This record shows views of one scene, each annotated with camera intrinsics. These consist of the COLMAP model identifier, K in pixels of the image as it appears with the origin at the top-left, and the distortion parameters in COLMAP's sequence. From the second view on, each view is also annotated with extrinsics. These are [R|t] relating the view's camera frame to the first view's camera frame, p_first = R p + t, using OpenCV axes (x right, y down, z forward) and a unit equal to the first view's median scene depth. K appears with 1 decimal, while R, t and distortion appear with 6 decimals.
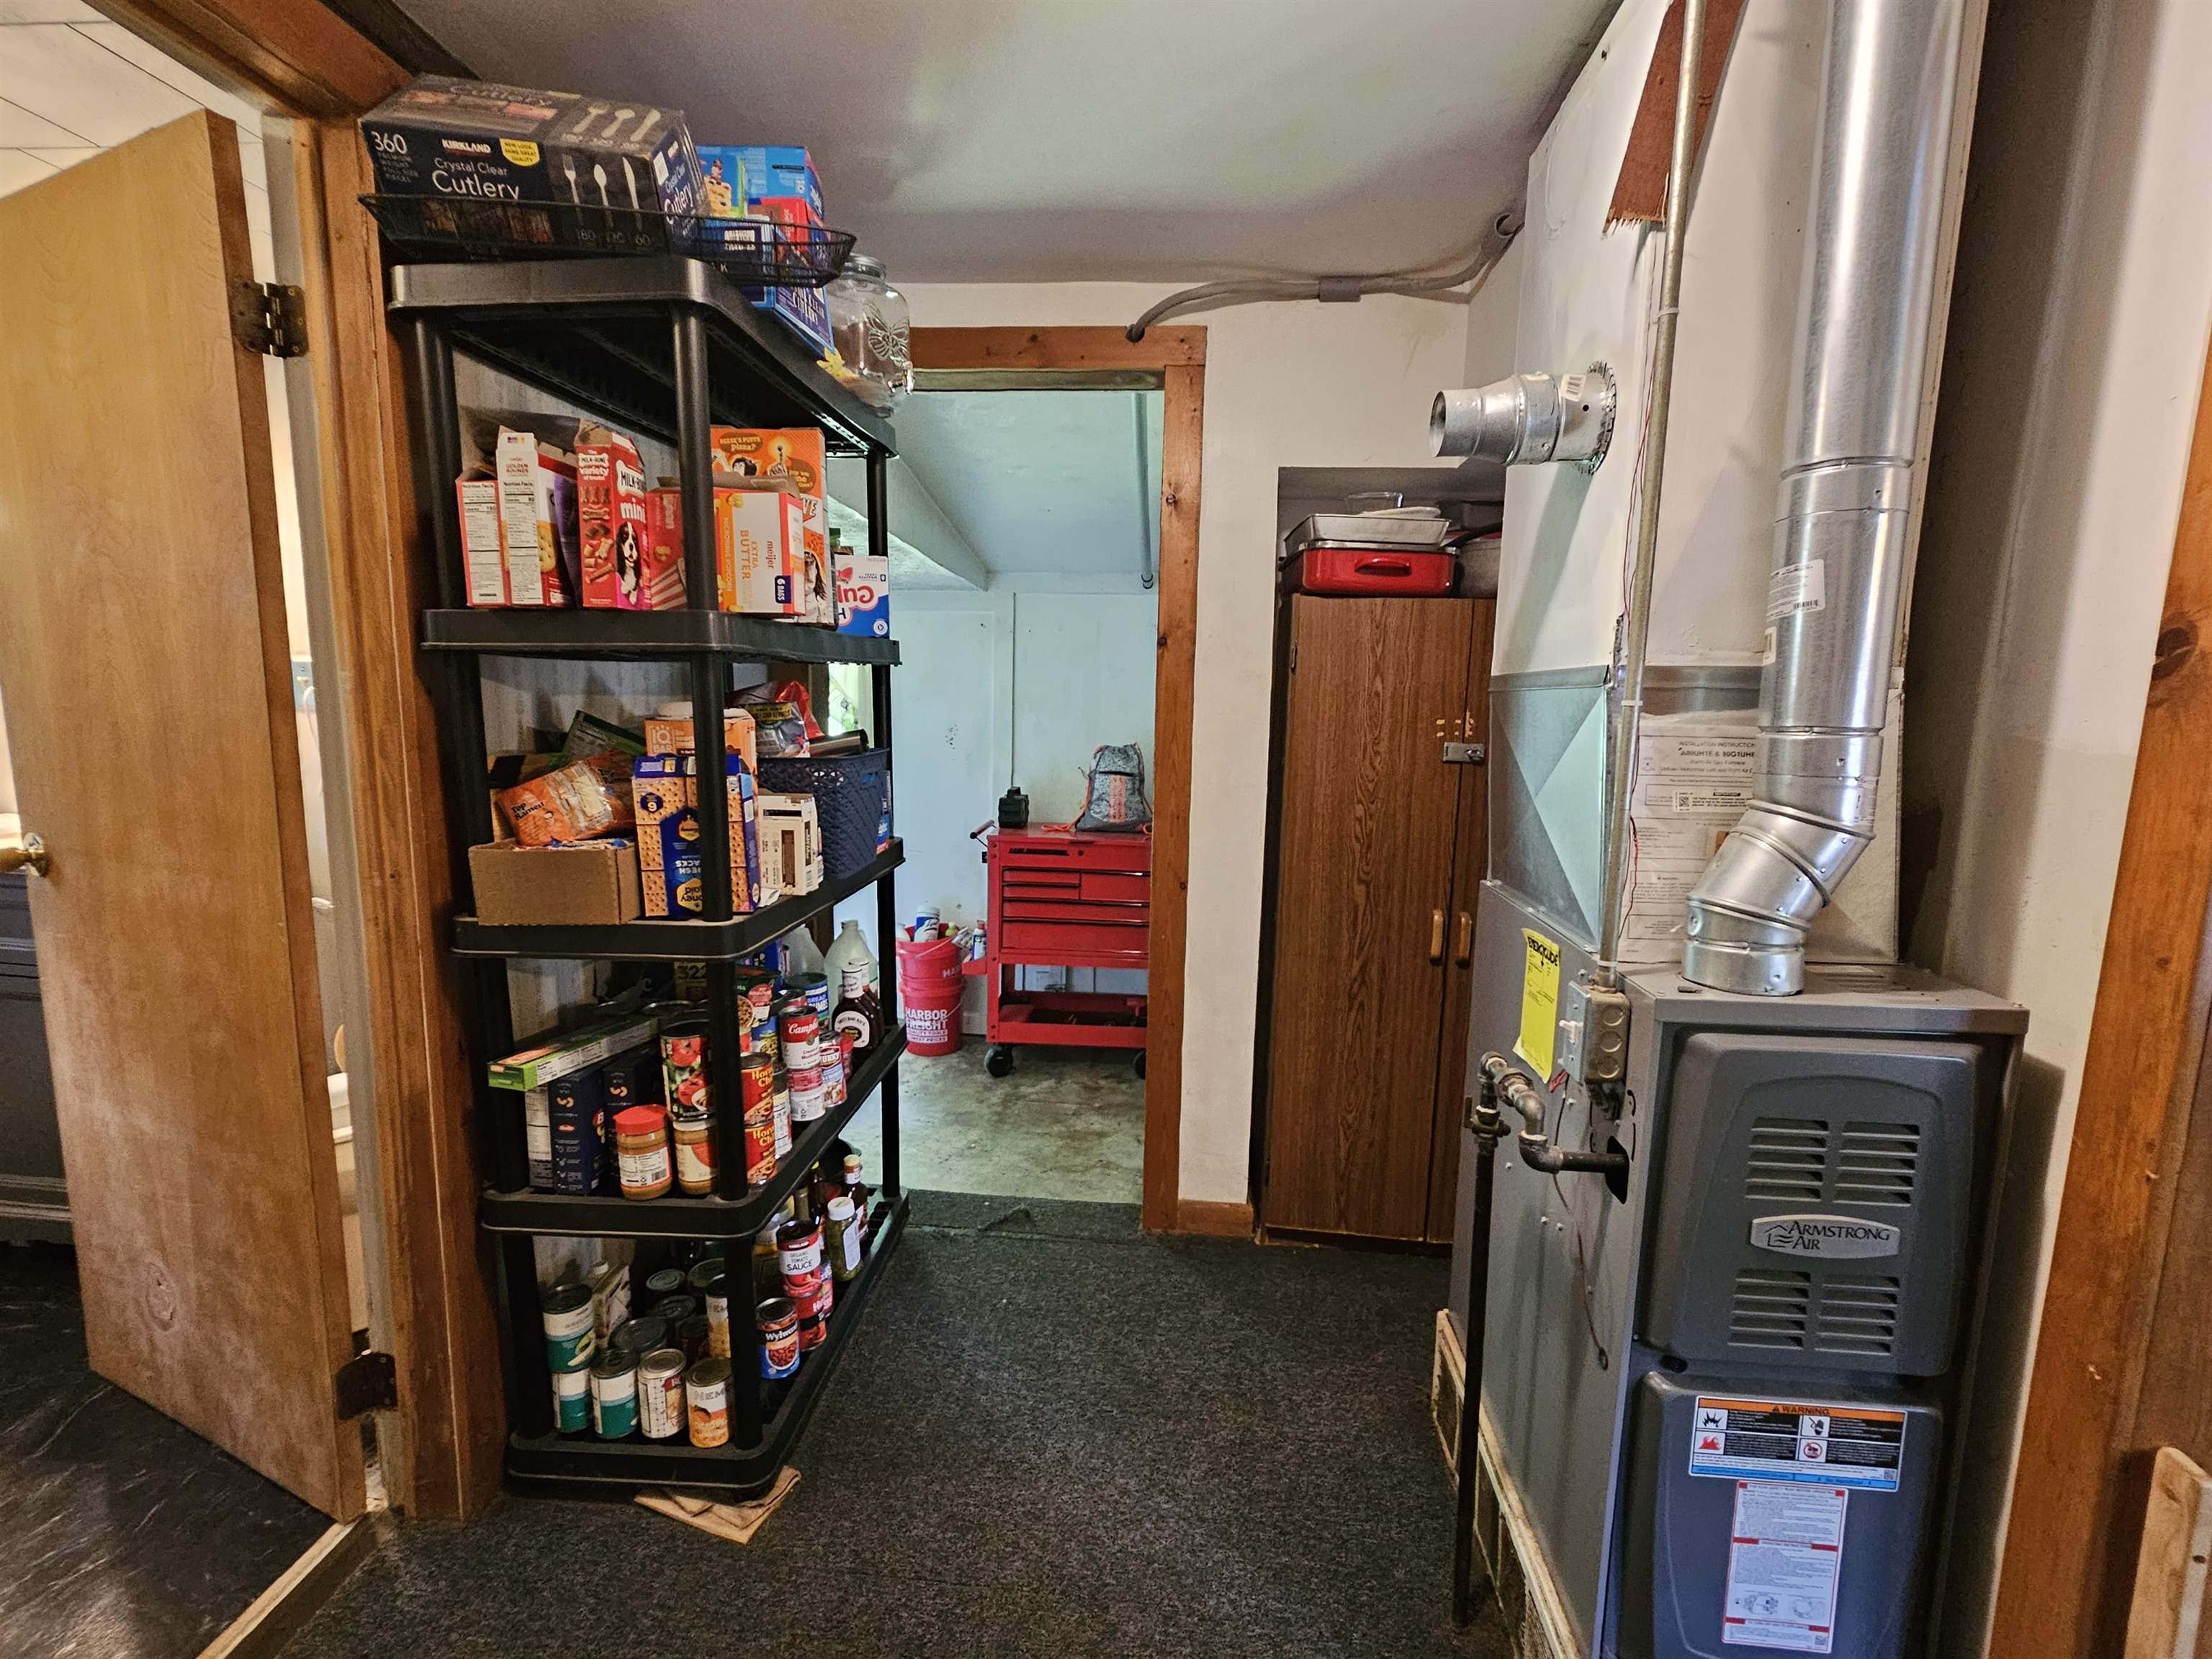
lens RADIAL K [[889.6, 0, 1102.6], [0, 889.6, 828.0], [0, 0, 1]] dist [0.000027, 0.000000]
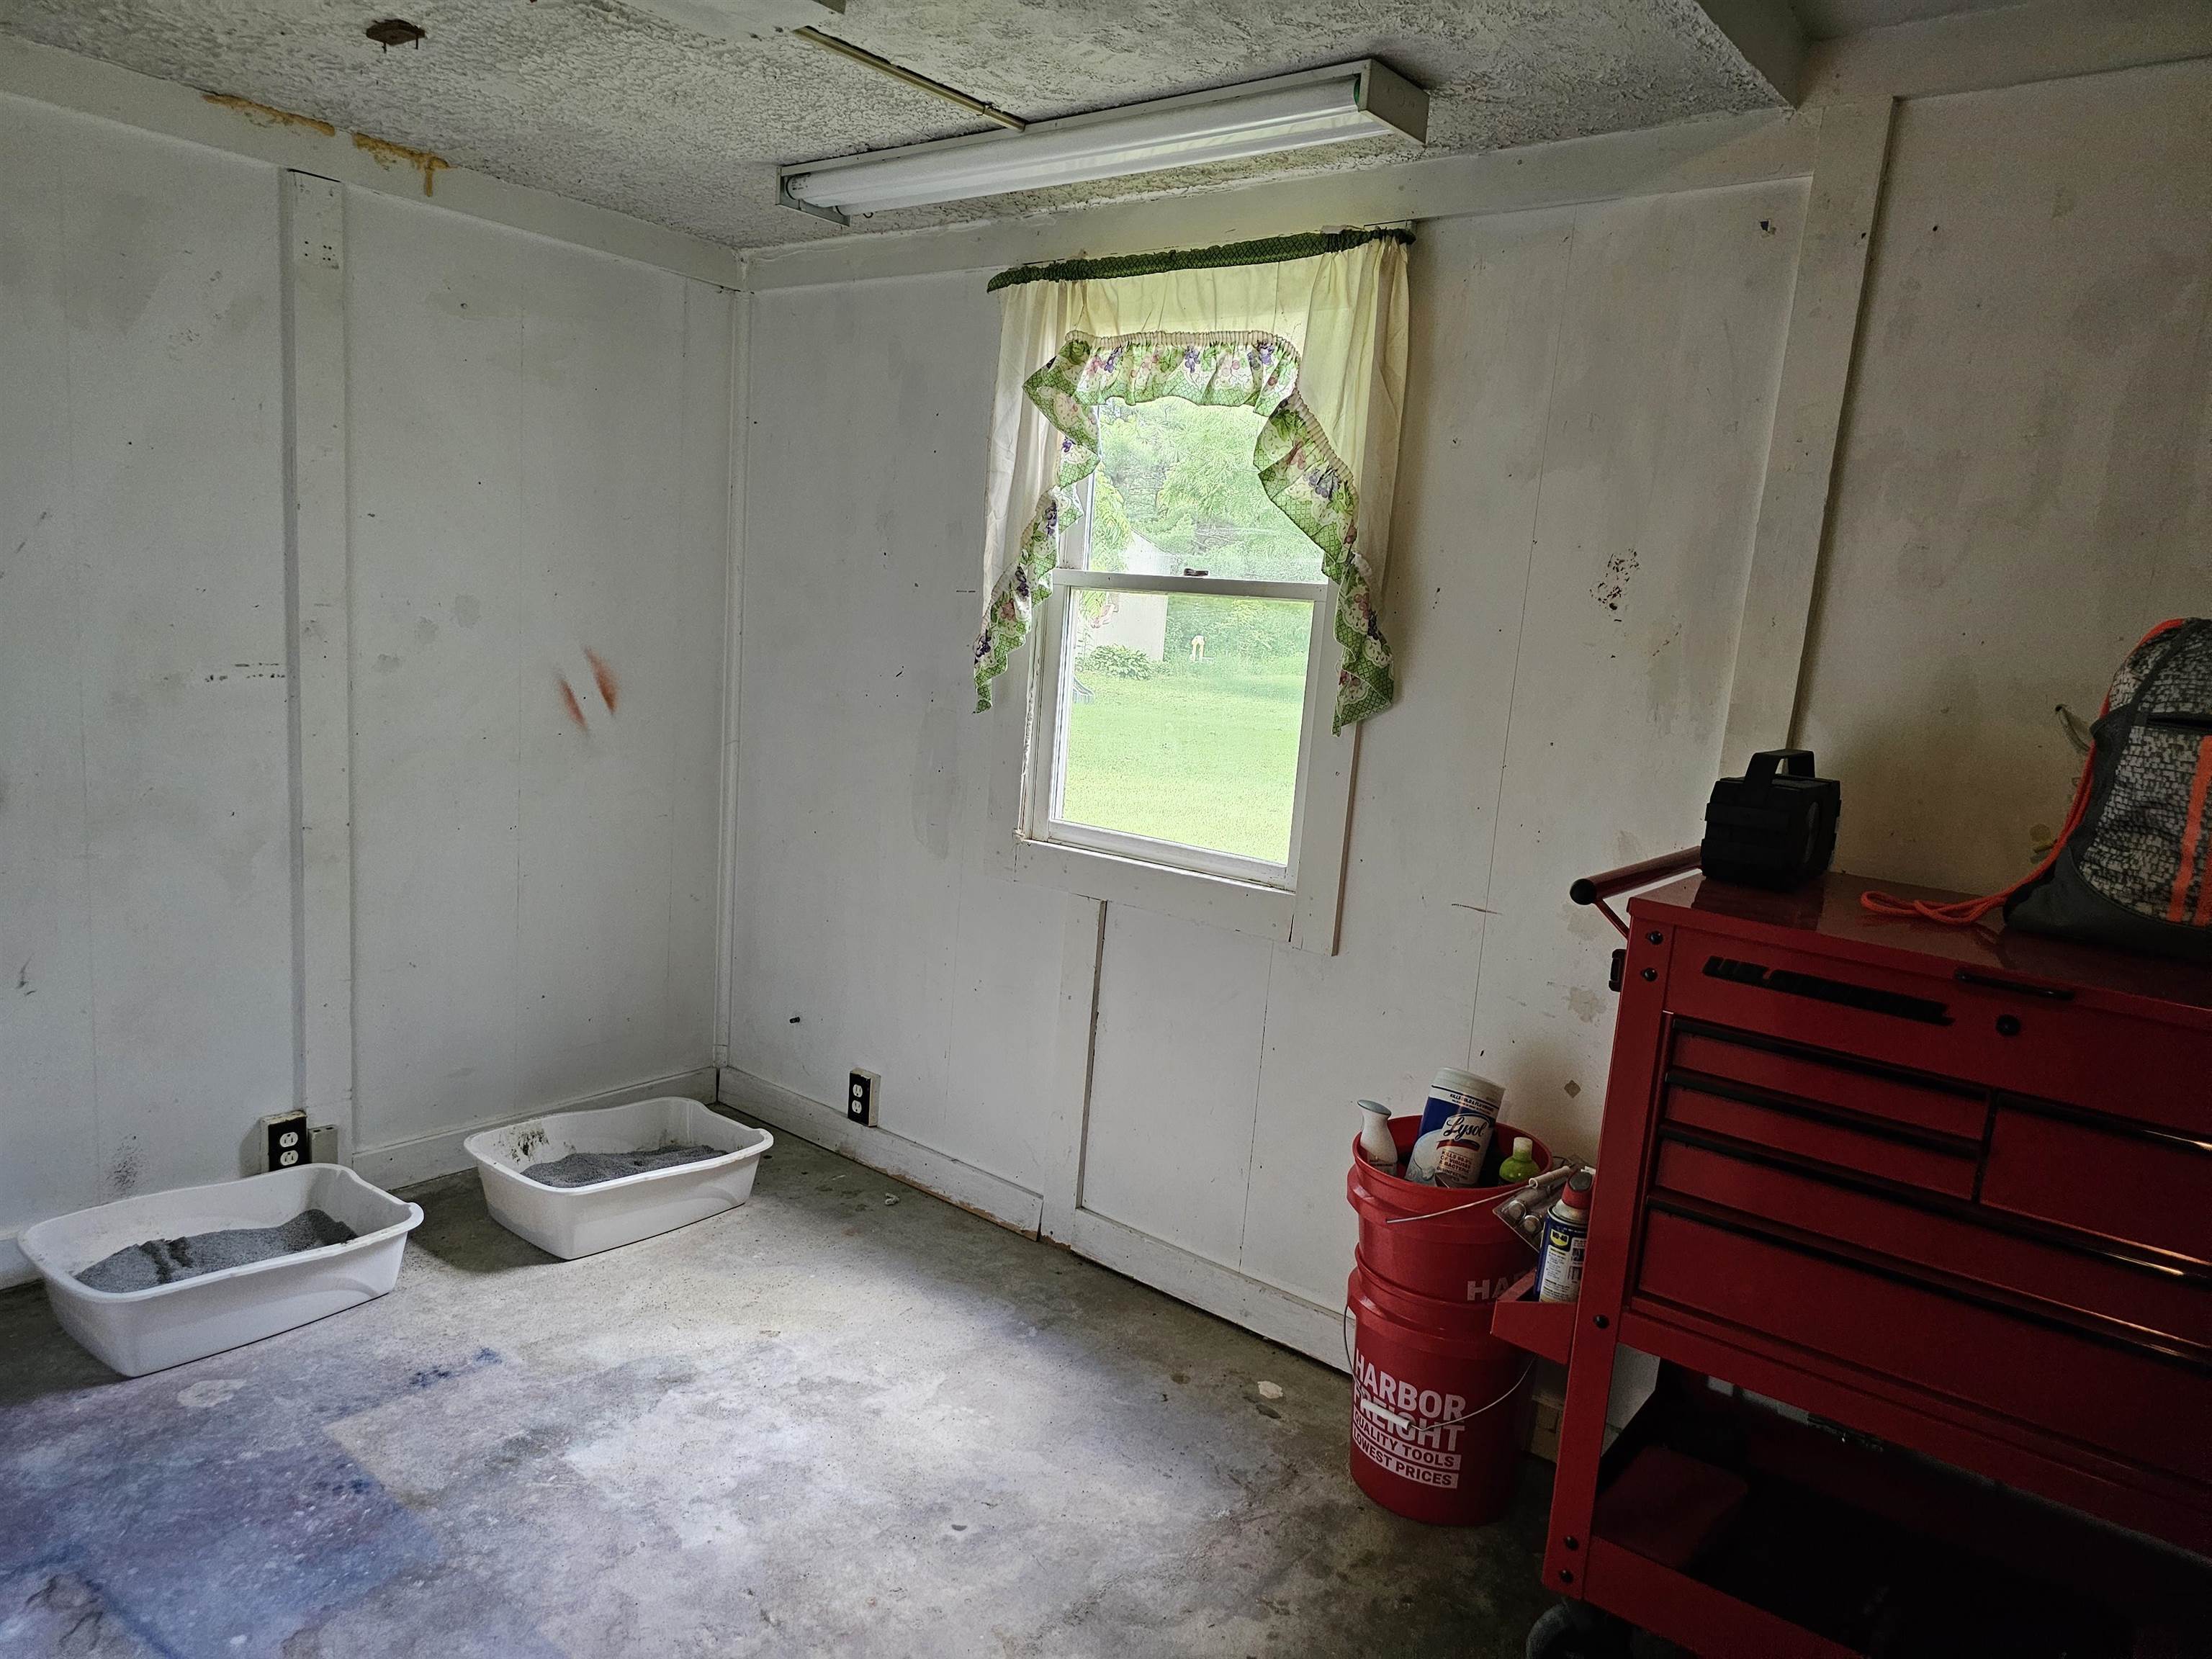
lens RADIAL K [[1488.1, 0, 1102.2], [0, 1488.1, 830.7], [0, 0, 1]] dist [0.033617, -0.028888]
pose [[0.815592, 0.134271, -0.562833, -0.001681], [-0.130393, 0.990333, 0.047305, -0.012623], [0.563744, 0.034808, 0.825216, 0.478678]]
